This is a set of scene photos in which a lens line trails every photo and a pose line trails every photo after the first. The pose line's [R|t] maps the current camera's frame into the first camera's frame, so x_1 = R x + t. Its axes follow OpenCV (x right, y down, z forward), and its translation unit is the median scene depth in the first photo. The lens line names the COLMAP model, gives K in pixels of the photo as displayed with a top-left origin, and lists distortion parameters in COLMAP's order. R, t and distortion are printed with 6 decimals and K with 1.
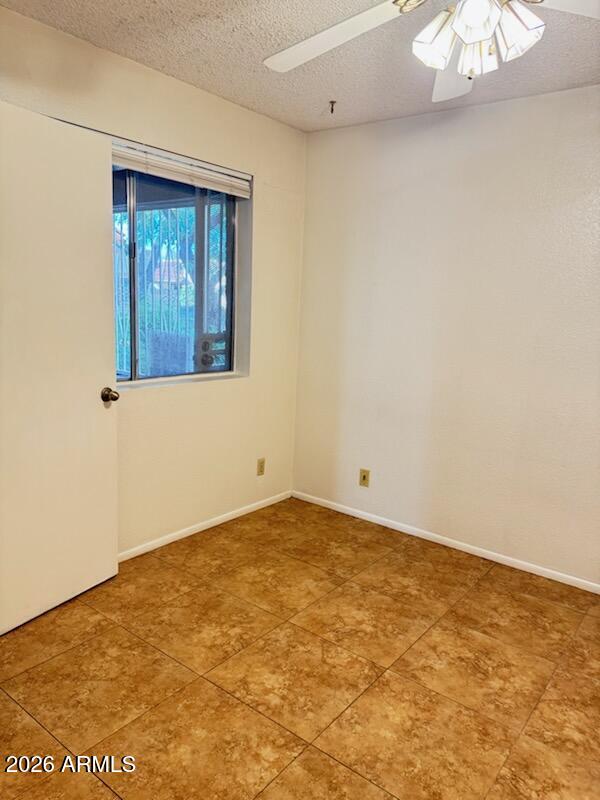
lens RADIAL K [[554.9, 0, 299.6], [0, 554.9, 402.9], [0, 0, 1]] dist [0.082640, -0.096201]
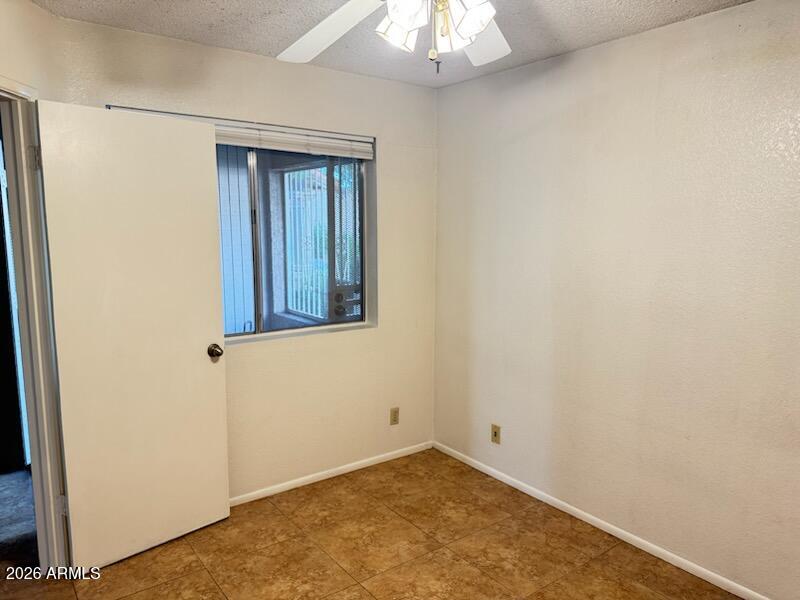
lens RADIAL K [[559.7, 0, 398.5], [0, 559.7, 299.4], [0, 0, 1]] dist [0.036628, -0.038870]
pose [[0.964870, -0.008628, -0.262588, 0.252627], [-0.007379, 0.998176, -0.059911, -0.043771], [0.262626, 0.059744, 0.963046, 0.022281]]
